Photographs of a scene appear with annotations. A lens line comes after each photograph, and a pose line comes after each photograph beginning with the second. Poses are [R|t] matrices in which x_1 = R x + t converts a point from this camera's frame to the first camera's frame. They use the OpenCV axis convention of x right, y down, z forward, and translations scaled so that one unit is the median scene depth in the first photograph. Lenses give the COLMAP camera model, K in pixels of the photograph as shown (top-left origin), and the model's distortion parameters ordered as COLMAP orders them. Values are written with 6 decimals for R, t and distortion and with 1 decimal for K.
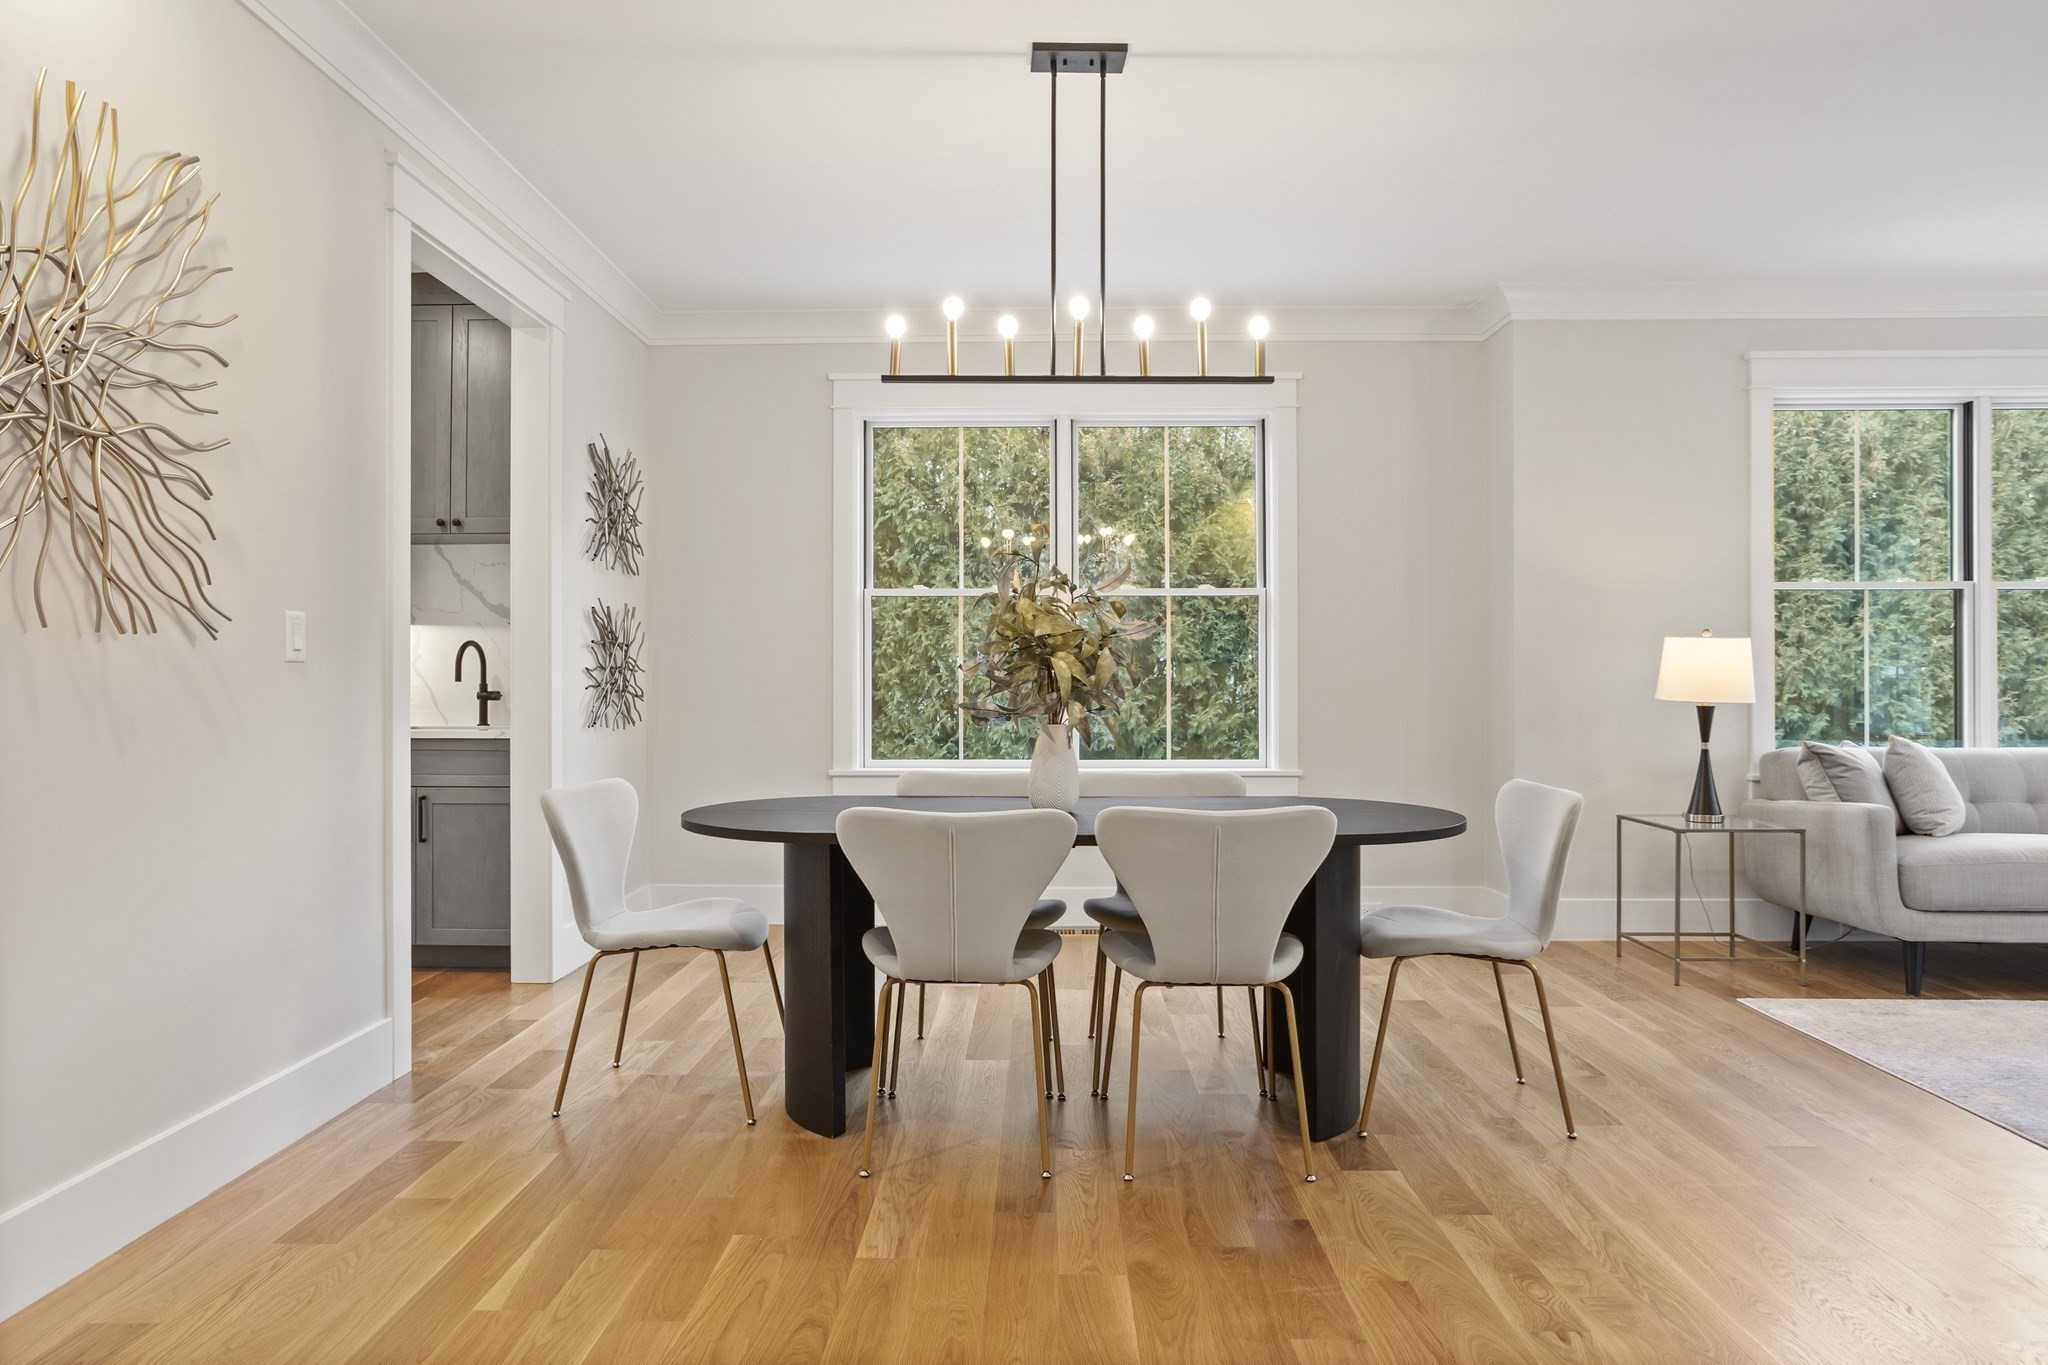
lens RADIAL K [[1183.2, 0, 1029.3], [0, 1183.2, 678.5], [0, 0, 1]] dist [-0.030429, 0.033671]
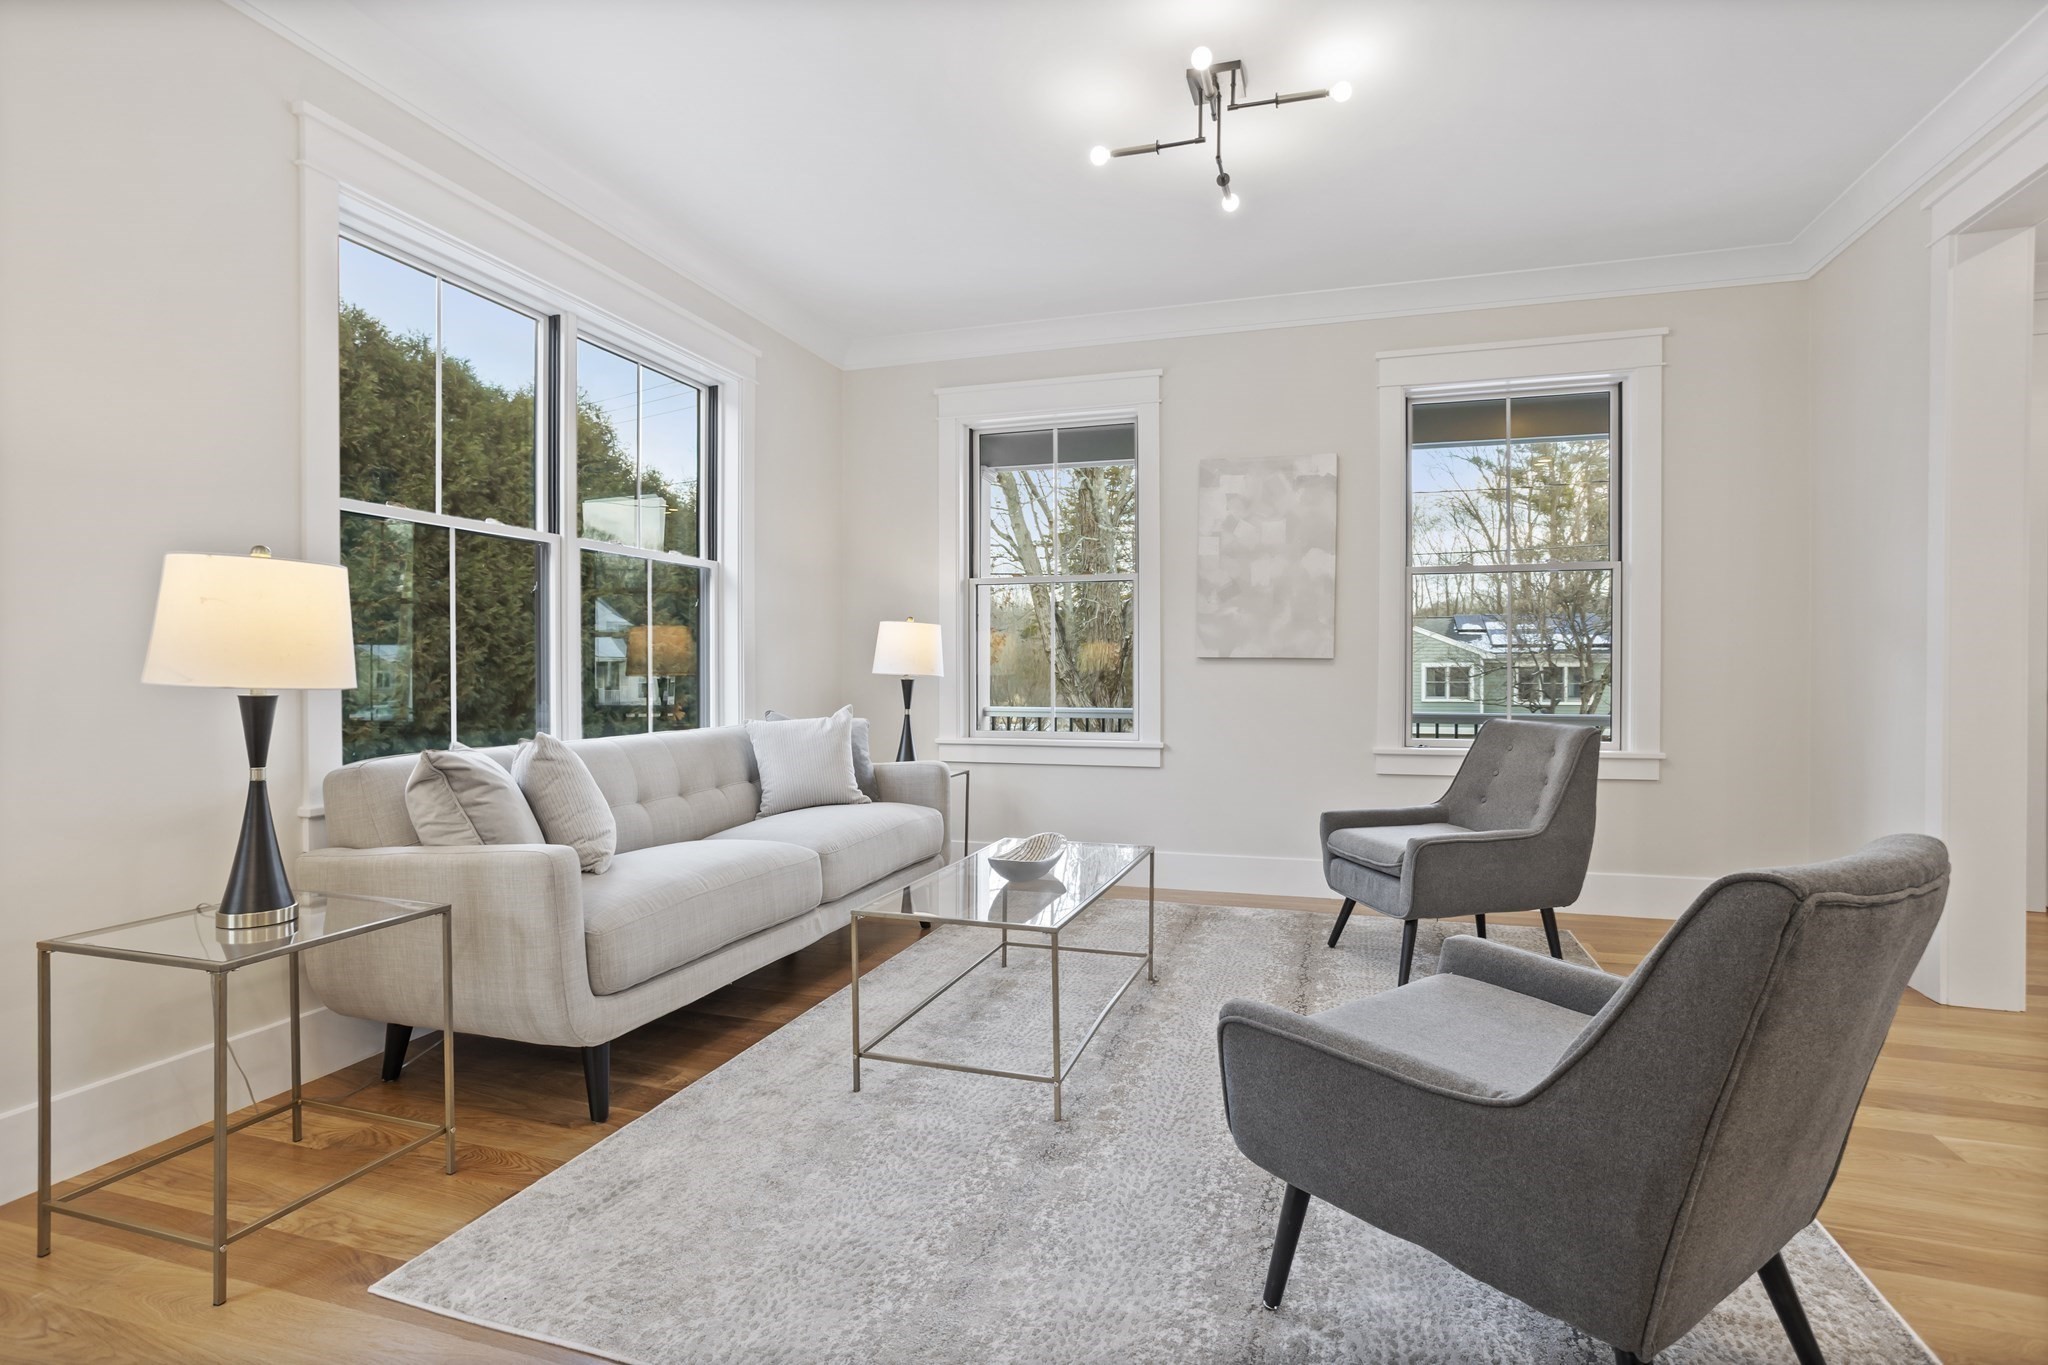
lens RADIAL K [[1013.9, 0, 1022.9], [0, 1013.9, 679.9], [0, 0, 1]] dist [-0.047407, 0.028139]
pose [[0.286722, -0.010375, 0.957958, 0.254349], [-0.002434, 0.999930, 0.011559, 0.010624], [-0.958011, -0.005646, 0.286677, 0.553683]]
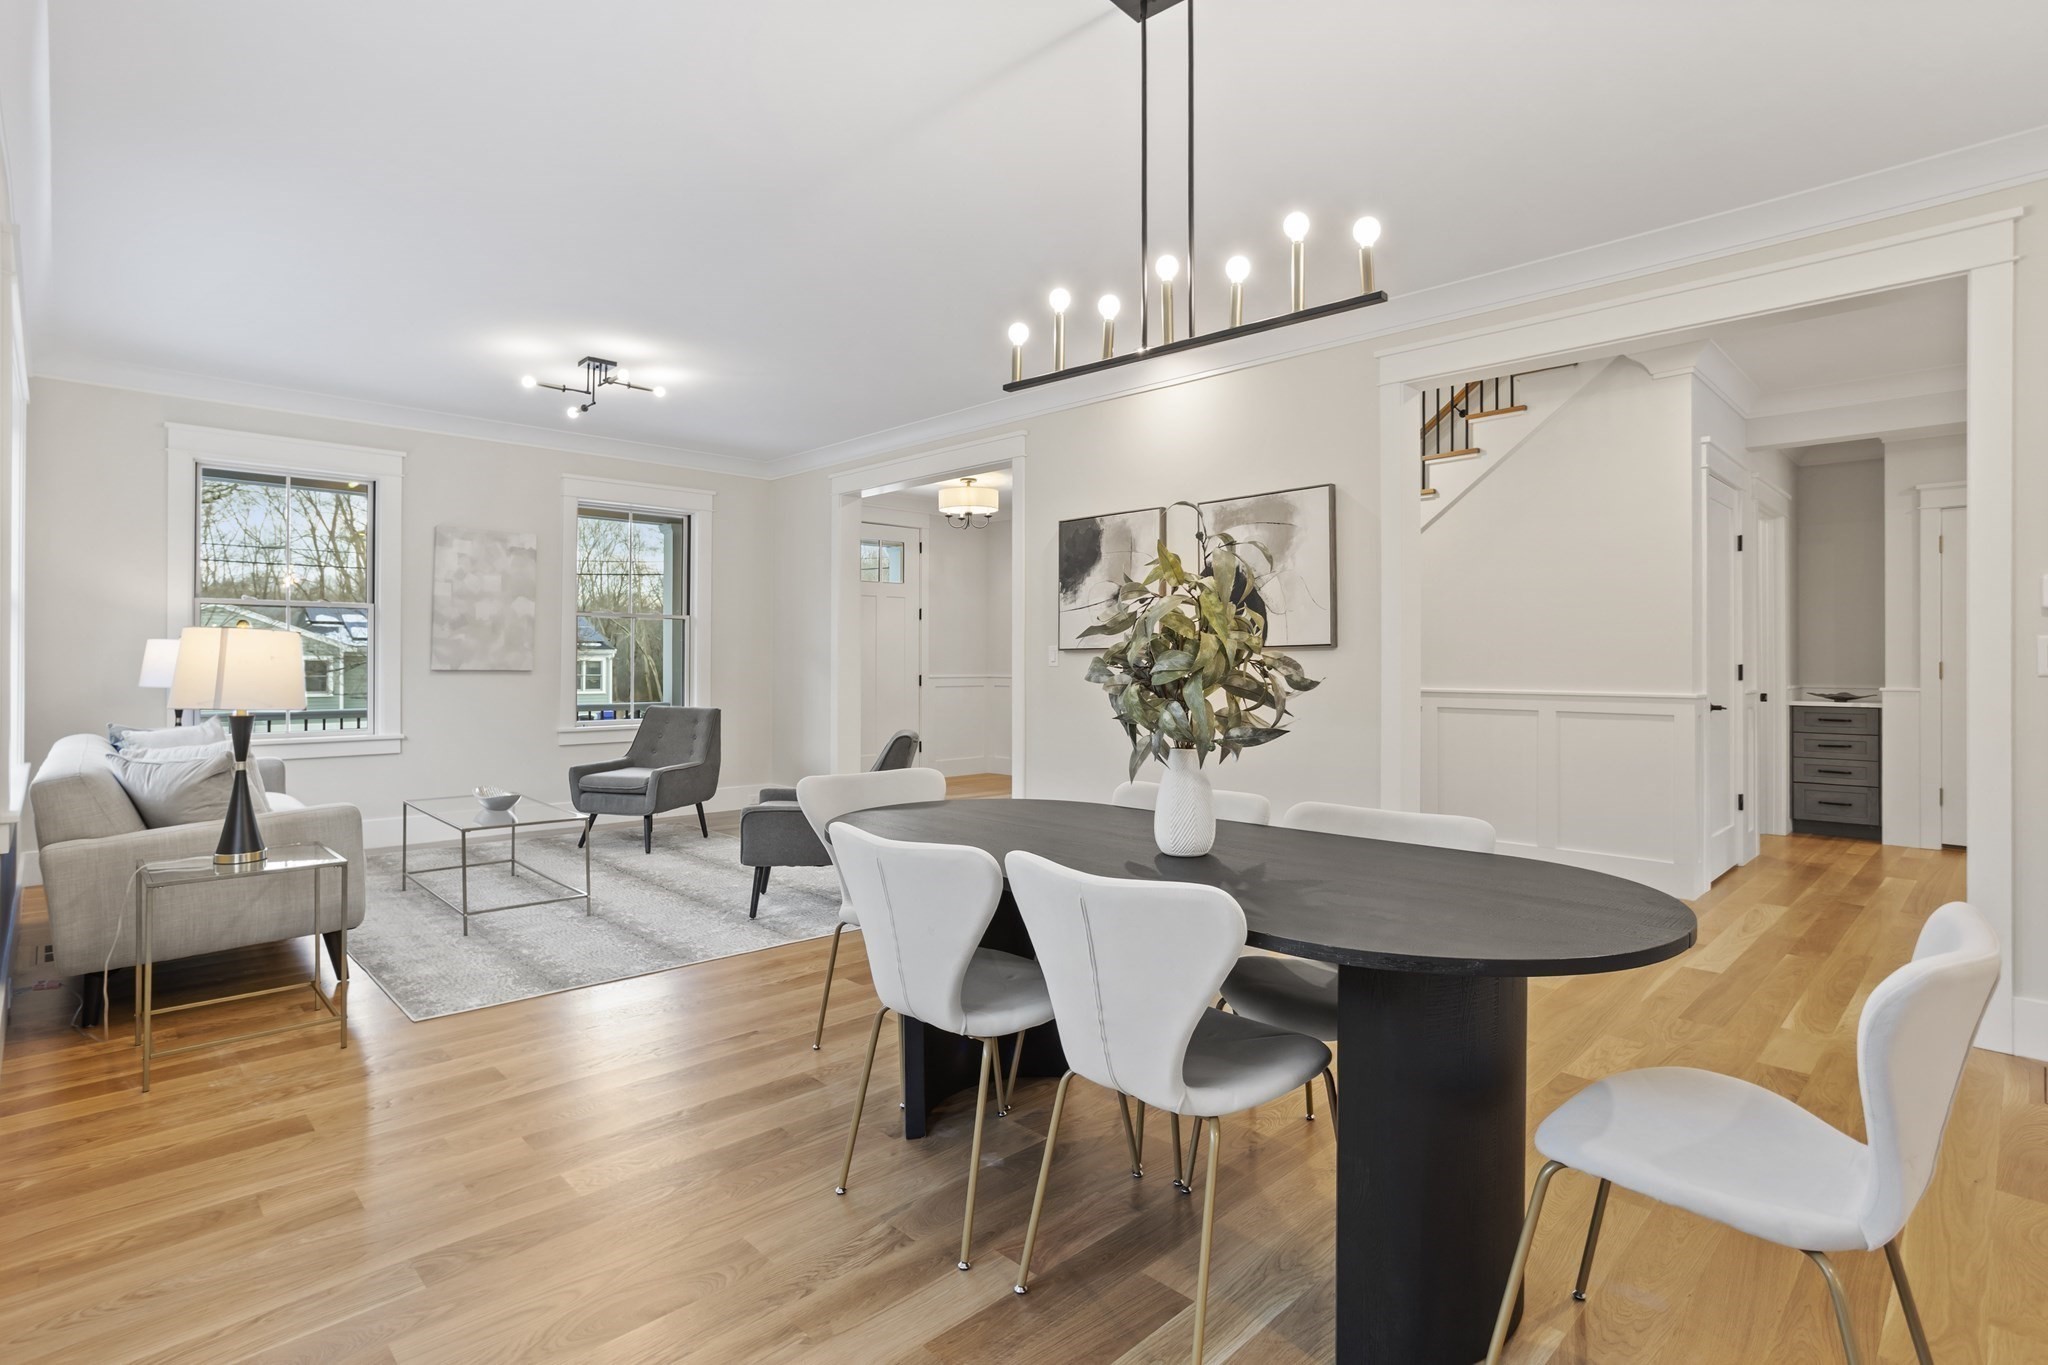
lens RADIAL K [[1000.8, 0, 1021.2], [0, 1000.8, 672.2], [0, 0, 1]] dist [-0.051026, 0.029794]
pose [[-0.707467, -0.010101, 0.706674, -0.270225], [-0.005392, 0.999946, 0.008895, -0.015063], [-0.706725, 0.002482, -0.707484, 1.089082]]
